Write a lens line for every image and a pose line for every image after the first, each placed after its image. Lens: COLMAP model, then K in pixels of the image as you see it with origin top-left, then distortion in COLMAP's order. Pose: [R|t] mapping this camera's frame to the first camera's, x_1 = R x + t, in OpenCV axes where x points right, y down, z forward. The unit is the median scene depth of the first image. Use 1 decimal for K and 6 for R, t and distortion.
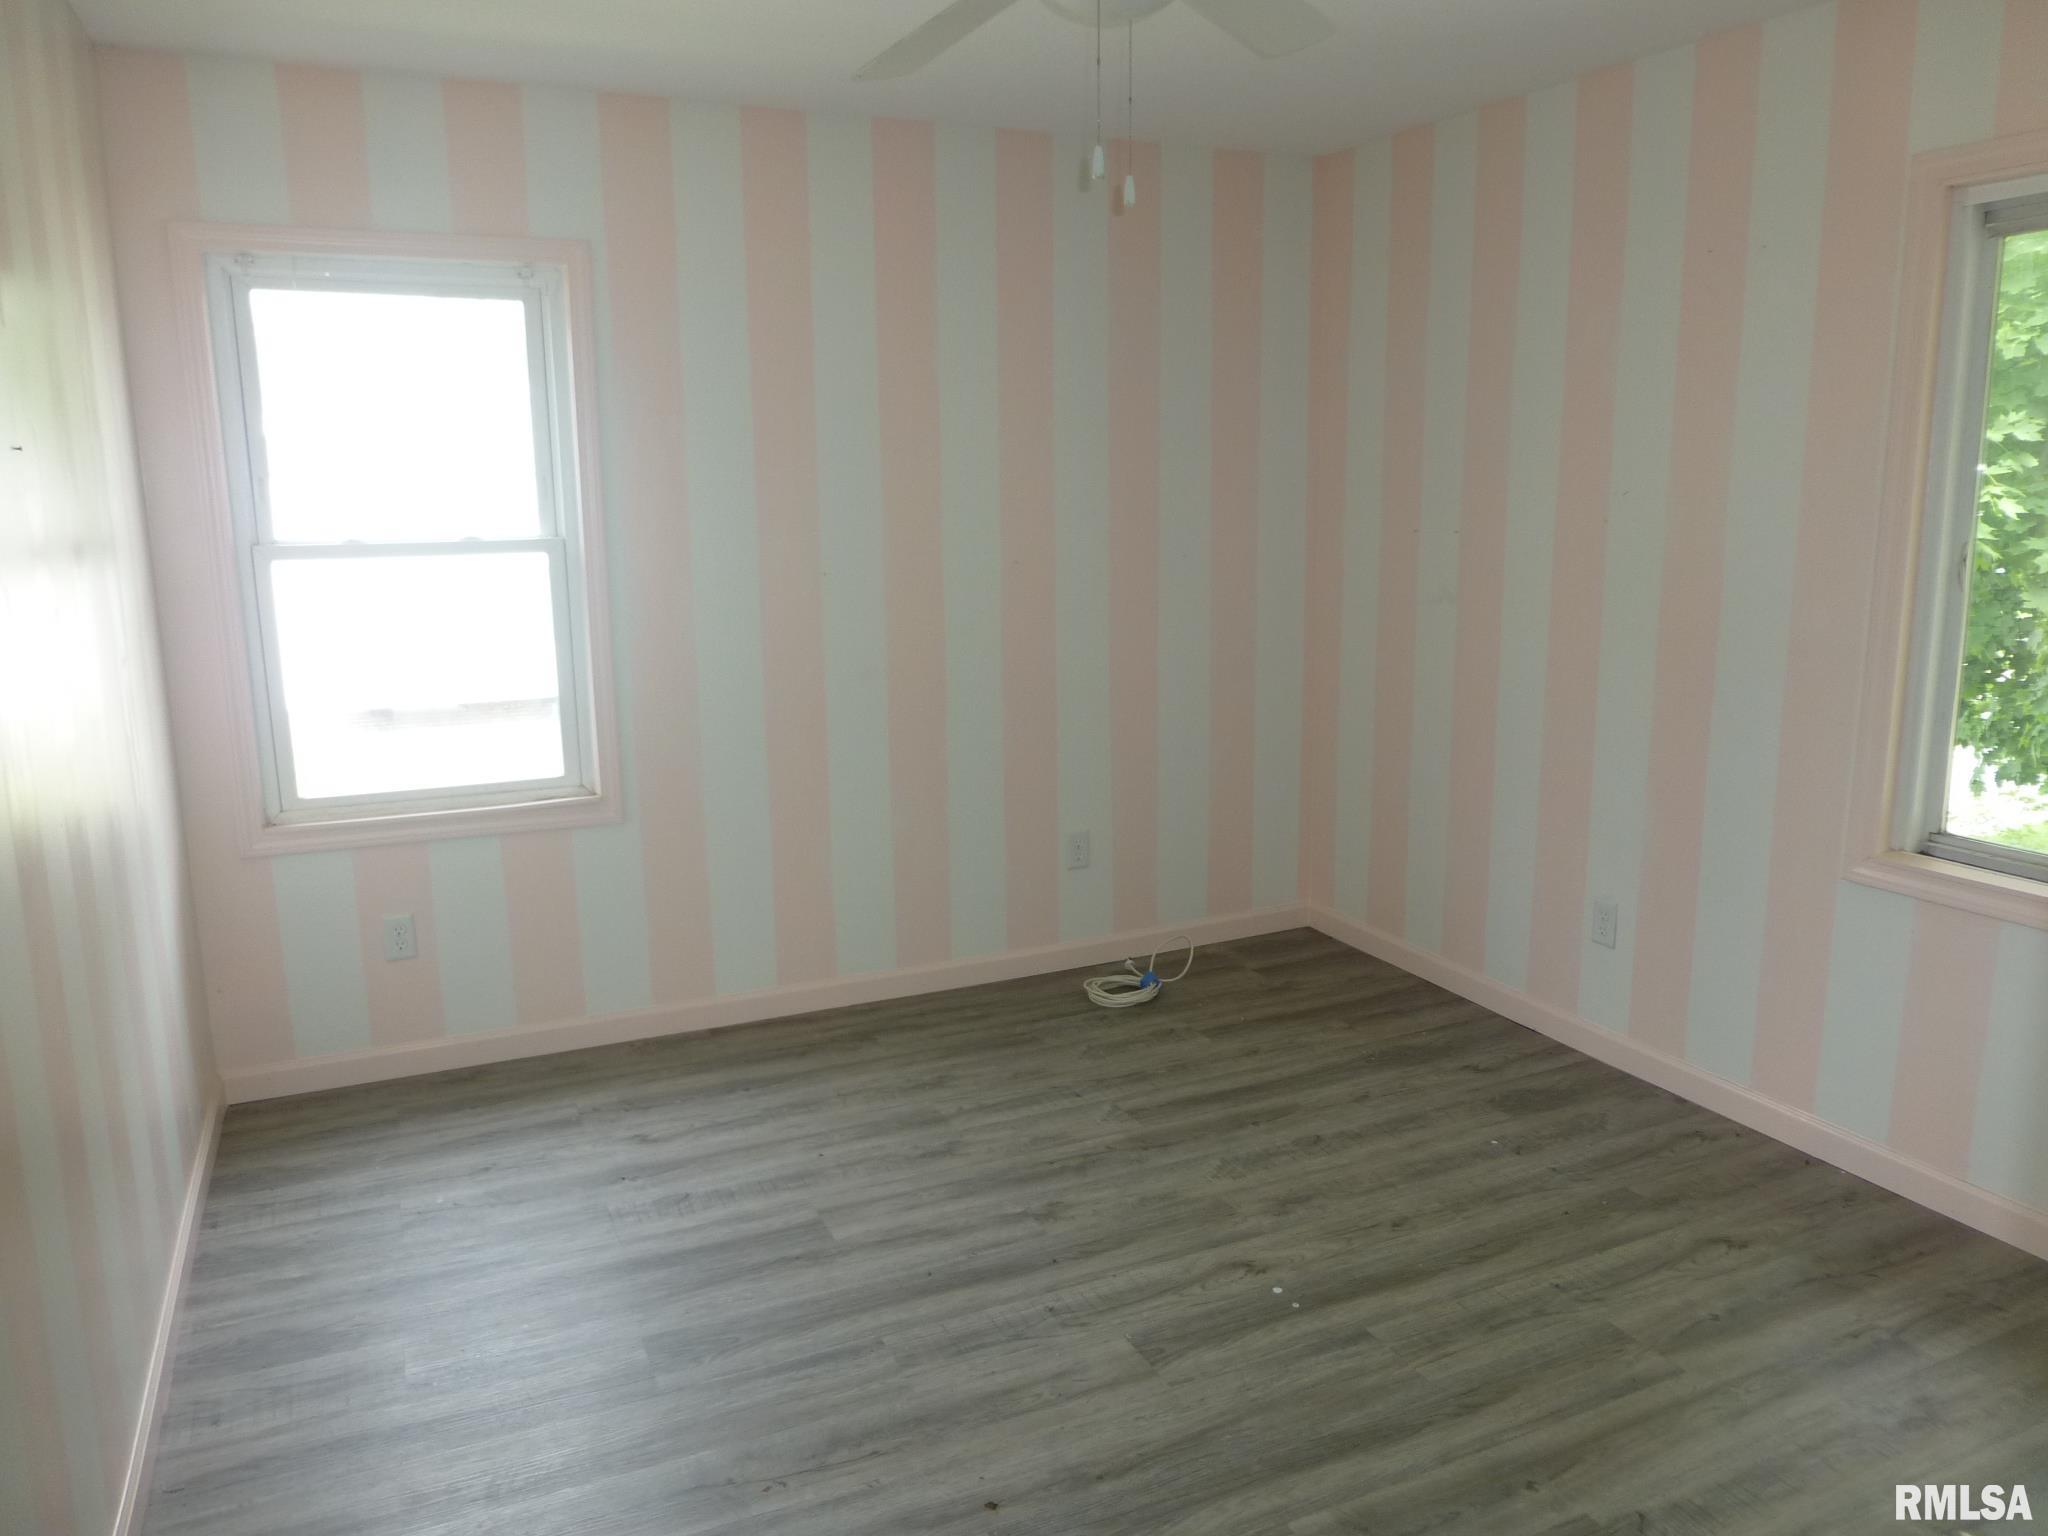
lens RADIAL K [[1475.4, 0, 1049.6], [0, 1475.4, 772.9], [0, 0, 1]] dist [-0.036041, 0.019114]
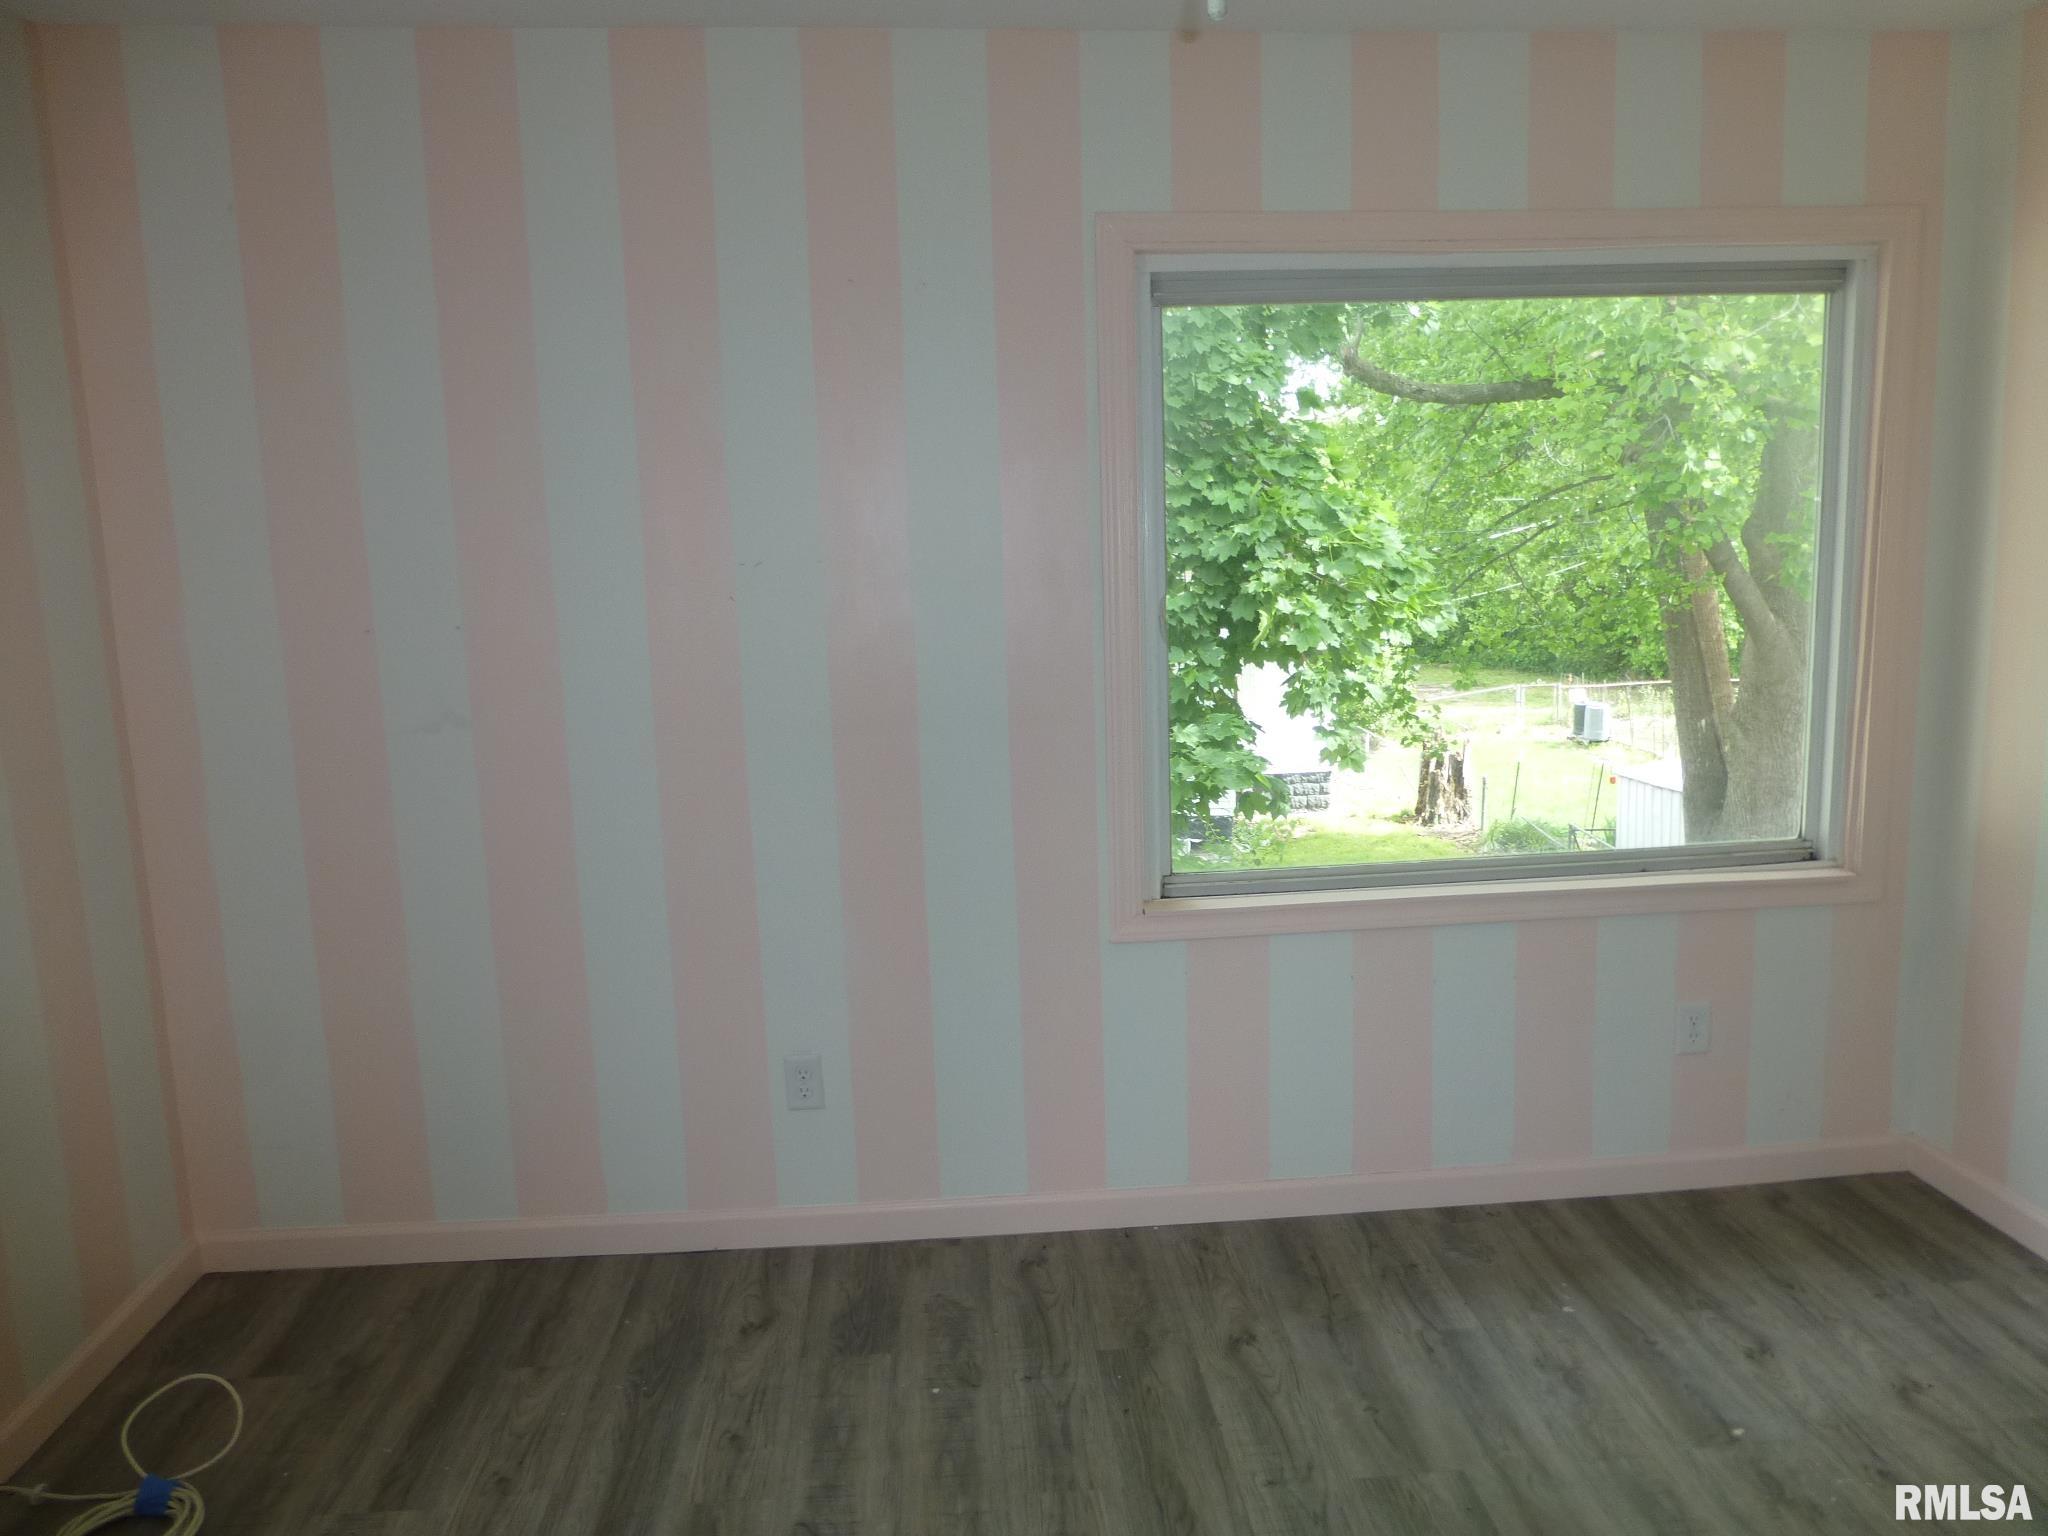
lens RADIAL K [[1475.4, 0, 1037.5], [0, 1475.4, 767.9], [0, 0, 1]] dist [-0.036041, 0.019114]
pose [[0.364086, -0.137115, 0.921217, -0.326422], [0.203927, 0.976839, 0.064798, -0.101623], [-0.908766, 0.164269, 0.383615, 0.577249]]
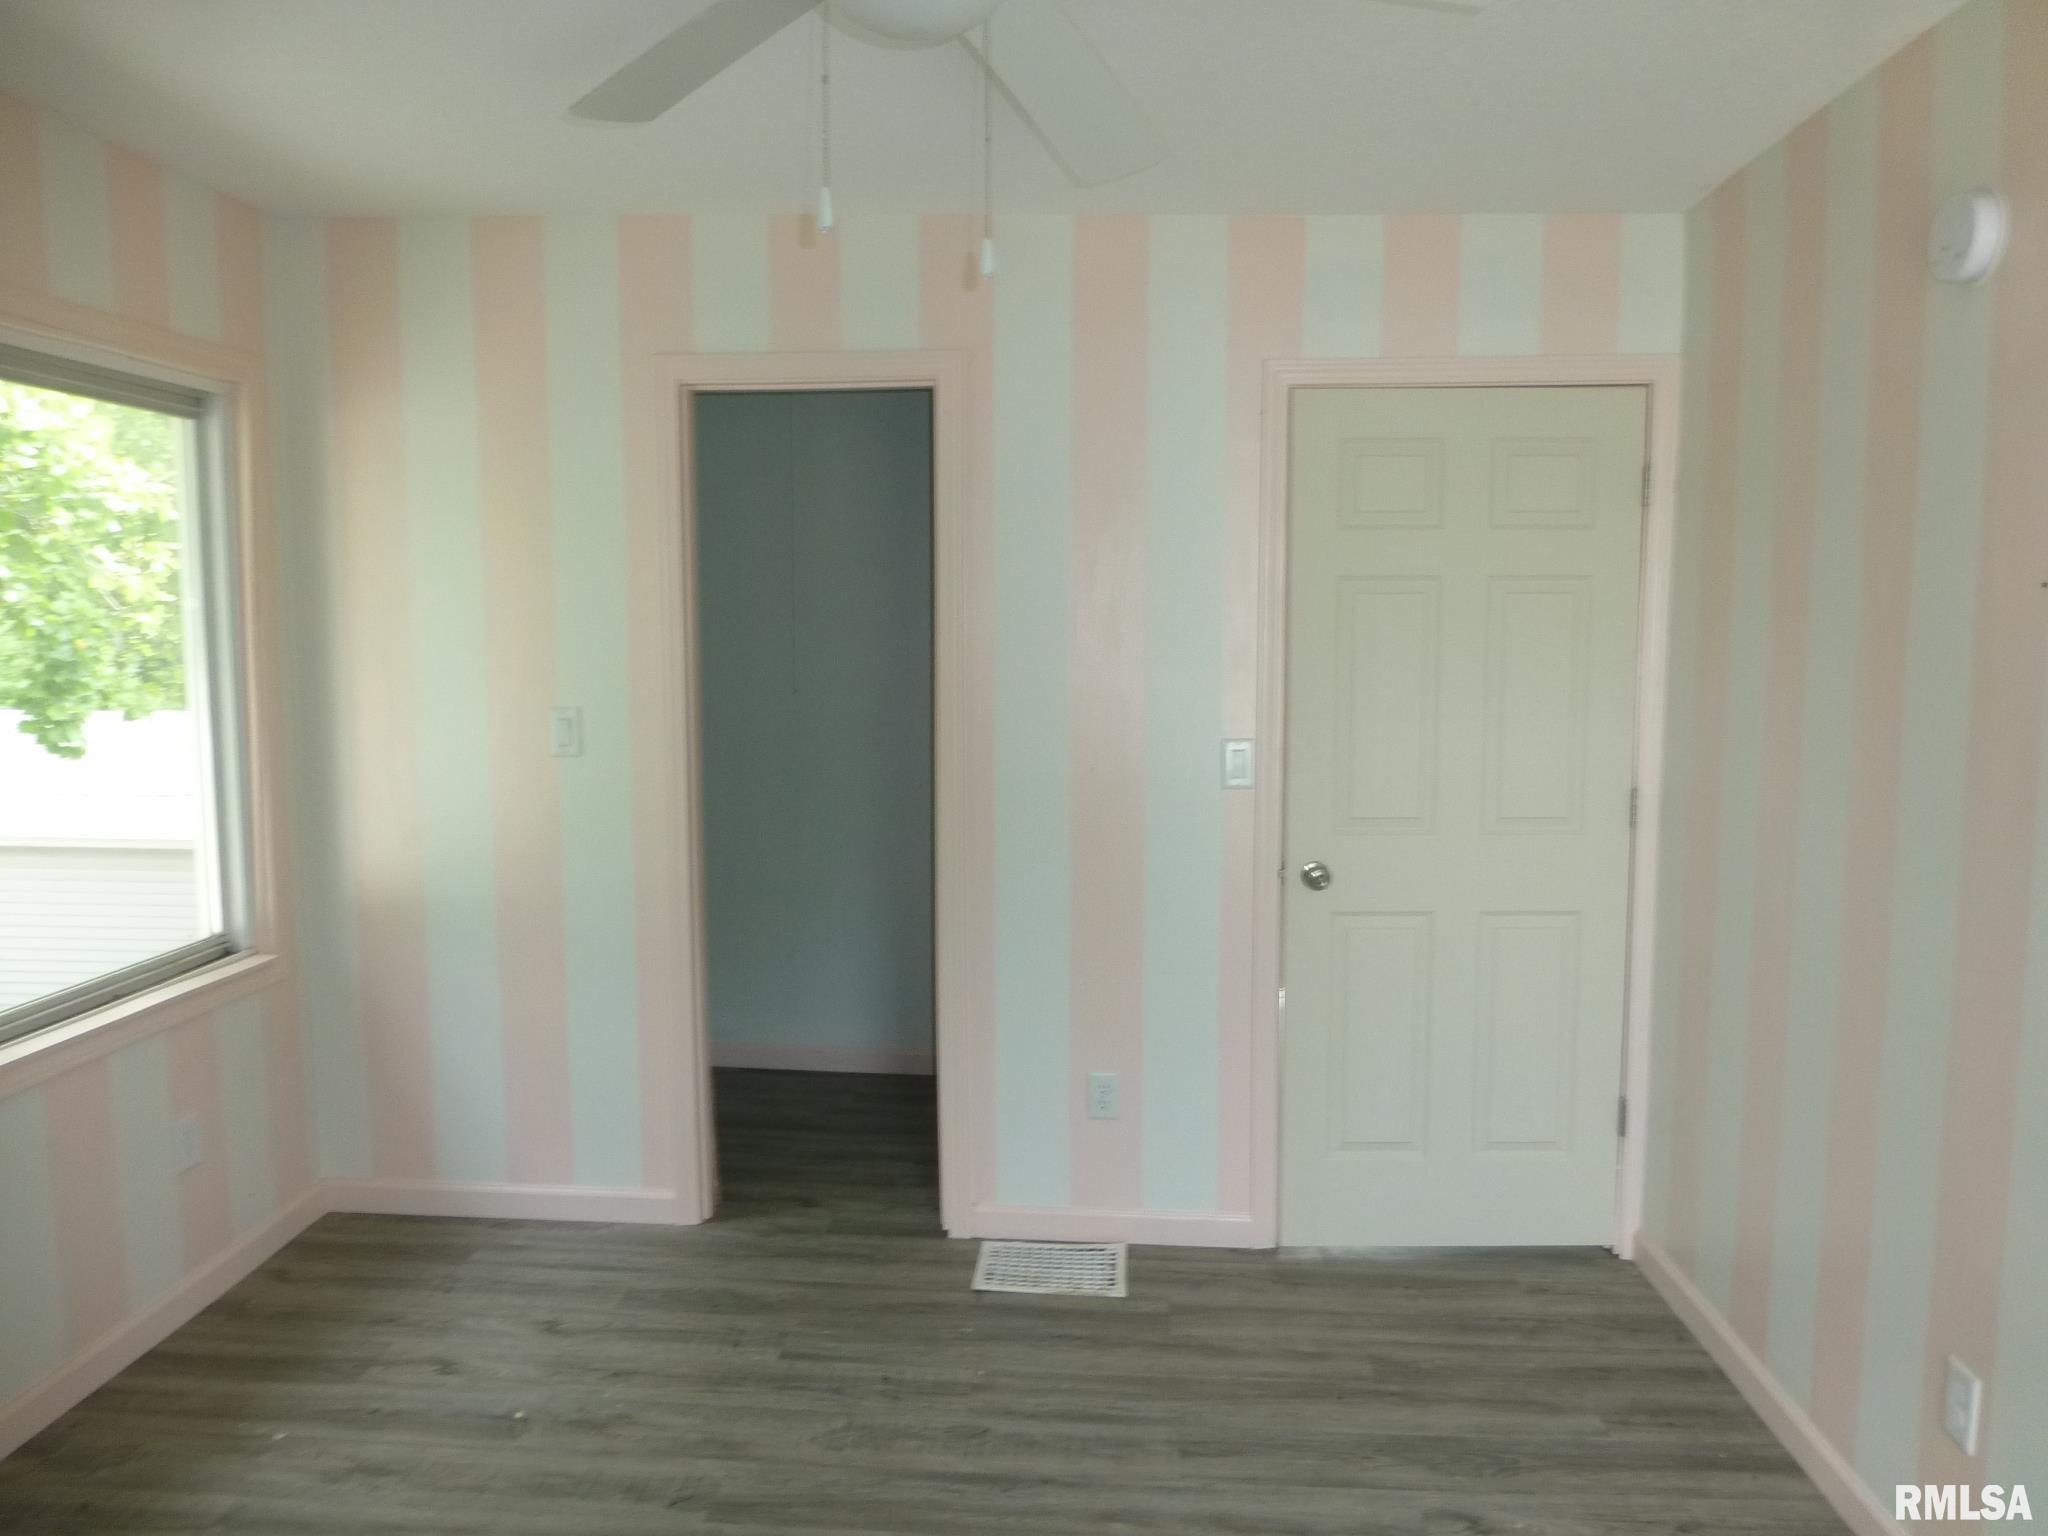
lens RADIAL K [[1475.4, 0, 1033.9], [0, 1475.4, 778.4], [0, 0, 1]] dist [-0.036041, 0.019114]
pose [[-0.882114, -0.037189, 0.469565, -0.225734], [0.096234, 0.961623, 0.256944, -0.193403], [-0.461100, 0.271842, -0.844683, 1.034406]]
